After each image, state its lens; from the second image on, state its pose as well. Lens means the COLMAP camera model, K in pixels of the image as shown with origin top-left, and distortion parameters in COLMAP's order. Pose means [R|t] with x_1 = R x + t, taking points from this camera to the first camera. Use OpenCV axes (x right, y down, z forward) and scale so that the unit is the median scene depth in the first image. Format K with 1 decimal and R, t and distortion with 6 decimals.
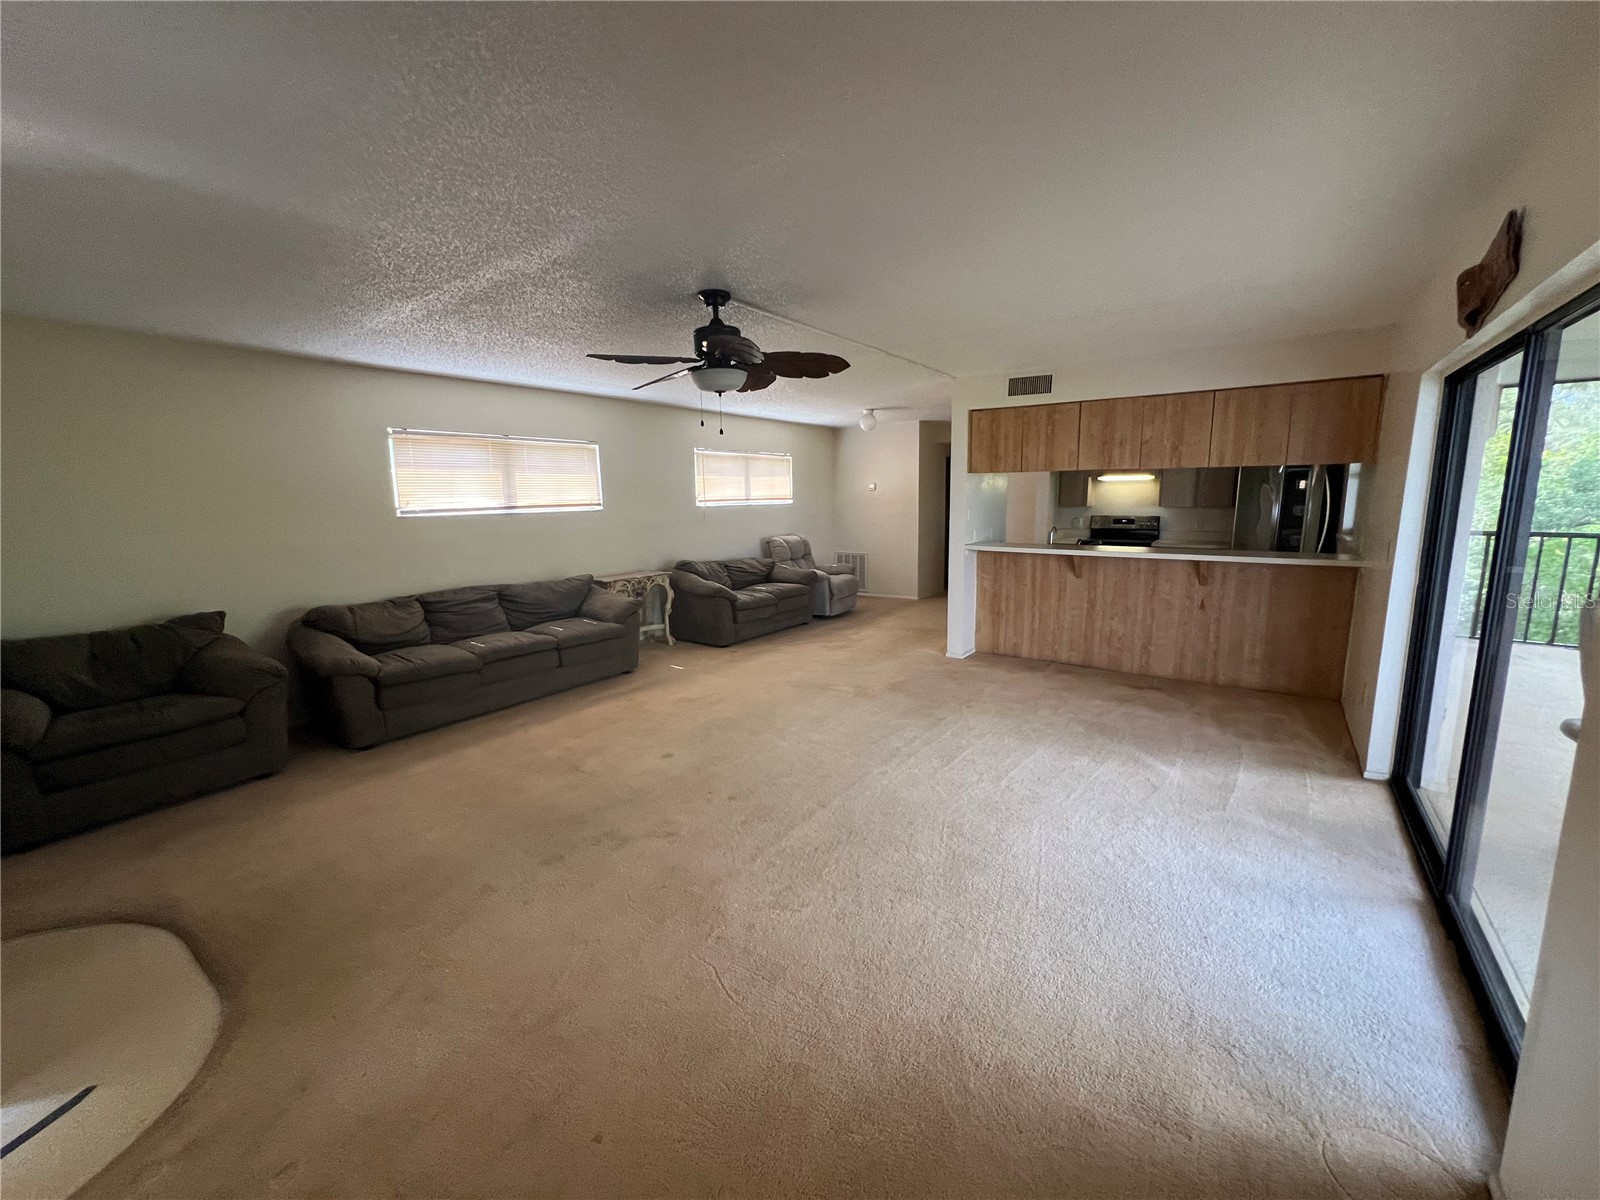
lens RADIAL K [[641.2, 0, 791.6], [0, 641.2, 597.5], [0, 0, 1]] dist [-0.002604, 0.000159]
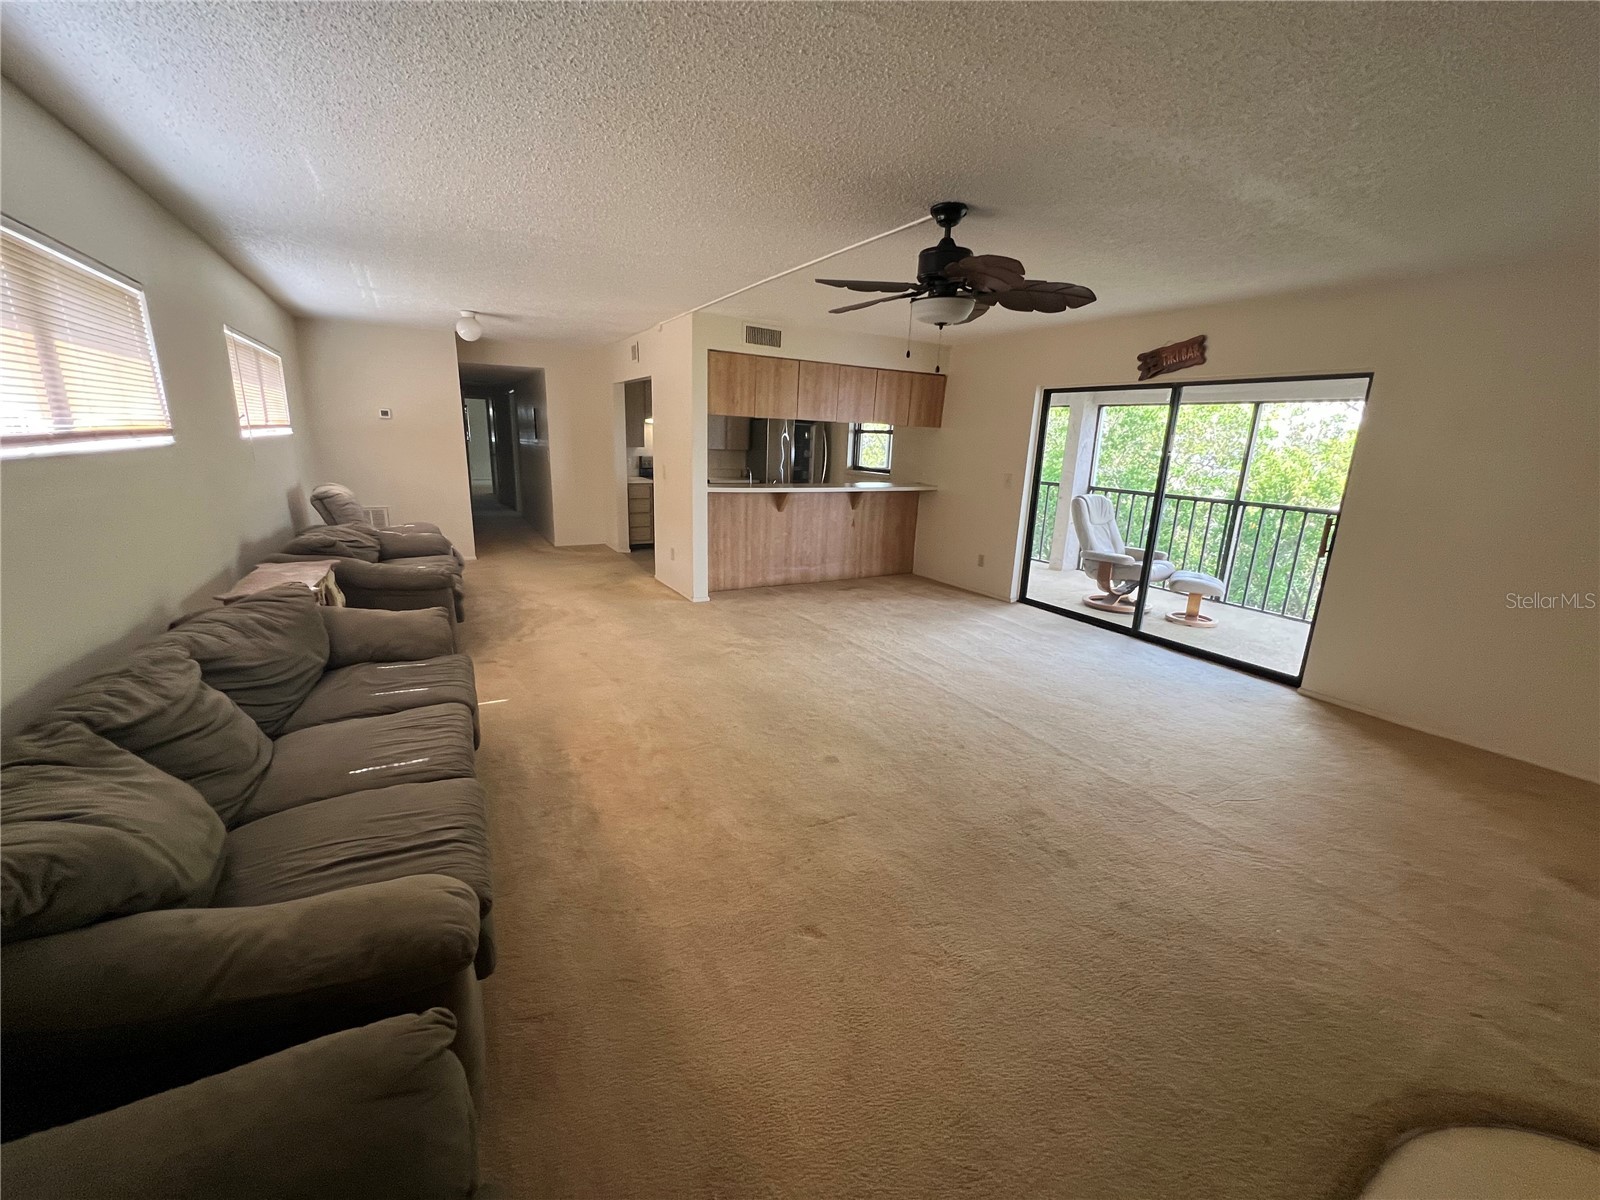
lens RADIAL K [[641.2, 0, 795.7], [0, 641.2, 600.2], [0, 0, 1]] dist [-0.002604, 0.000159]
pose [[0.403651, -0.199005, 0.893008, -0.655395], [0.106599, 0.979640, 0.170127, -0.071200], [-0.908682, 0.026522, 0.416646, 0.502648]]
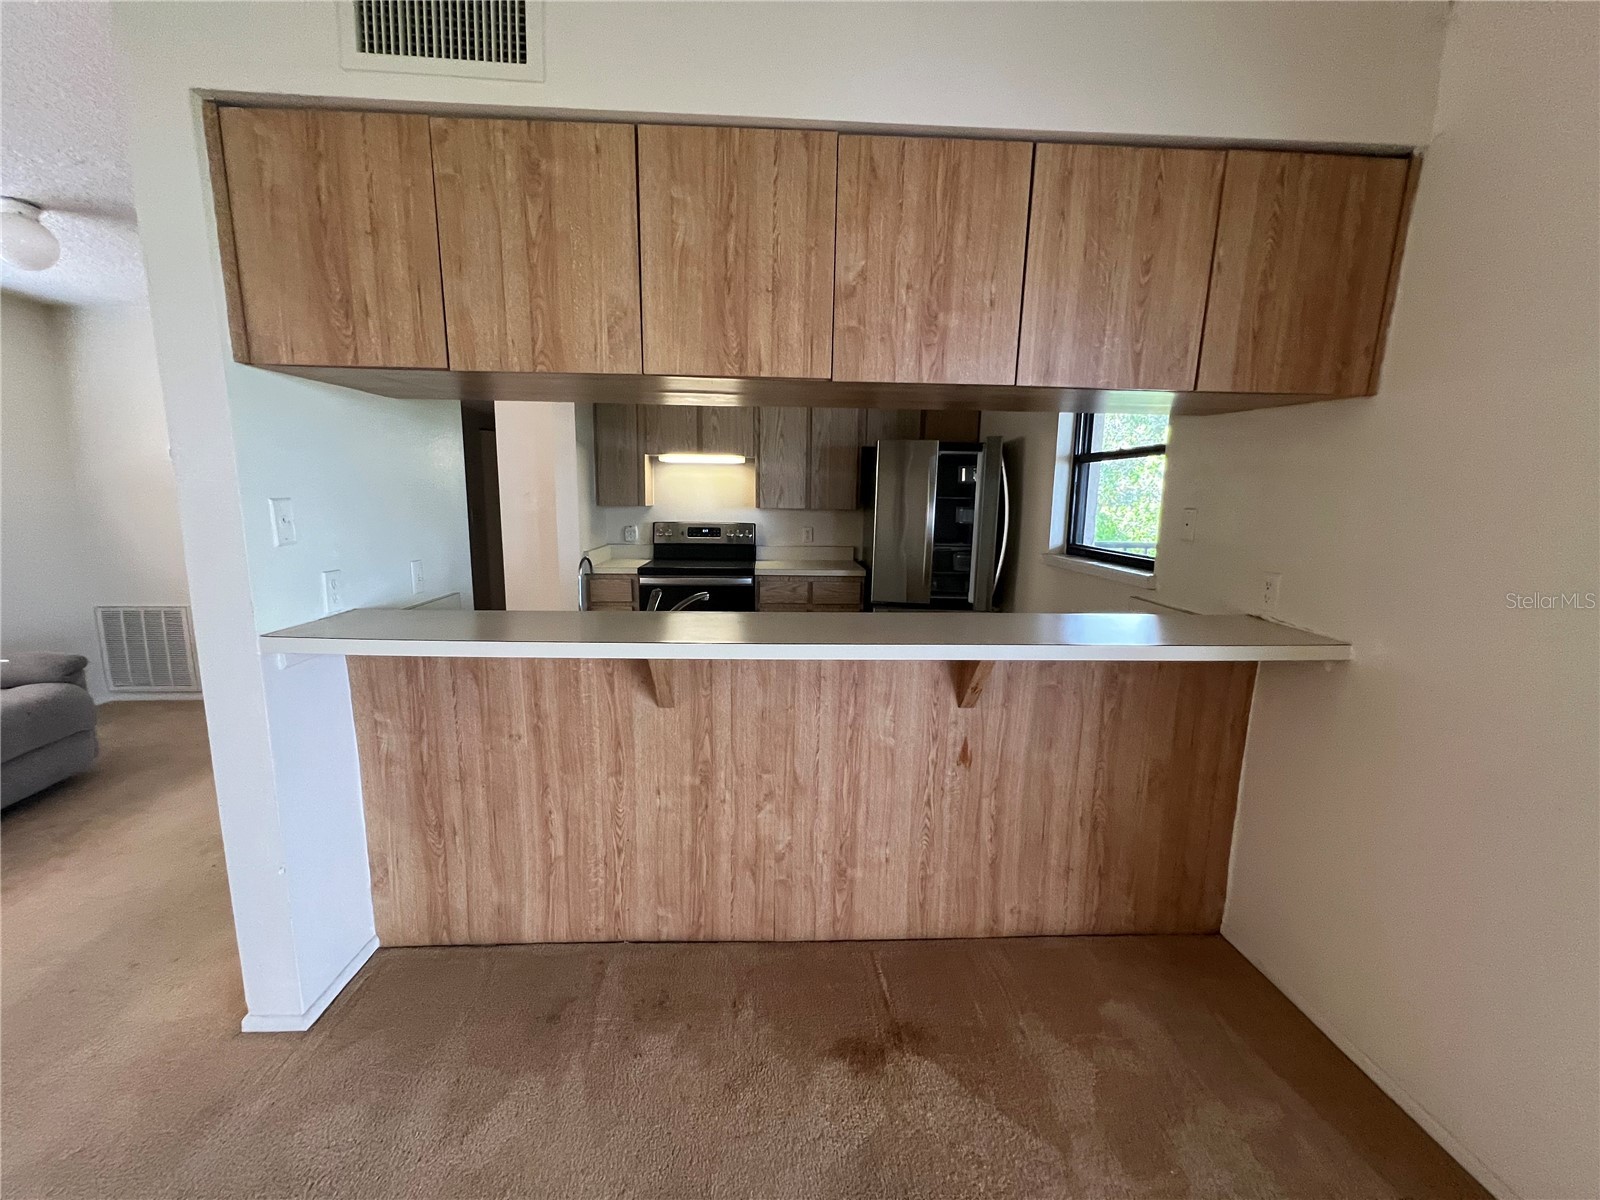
lens RADIAL K [[641.2, 0, 795.2], [0, 641.2, 595.7], [0, 0, 1]] dist [-0.002604, 0.000159]
pose [[0.774979, -0.071117, 0.627973, 0.300121], [0.075761, 0.996937, 0.019406, -0.095239], [-0.627430, 0.032537, 0.777993, 0.709891]]
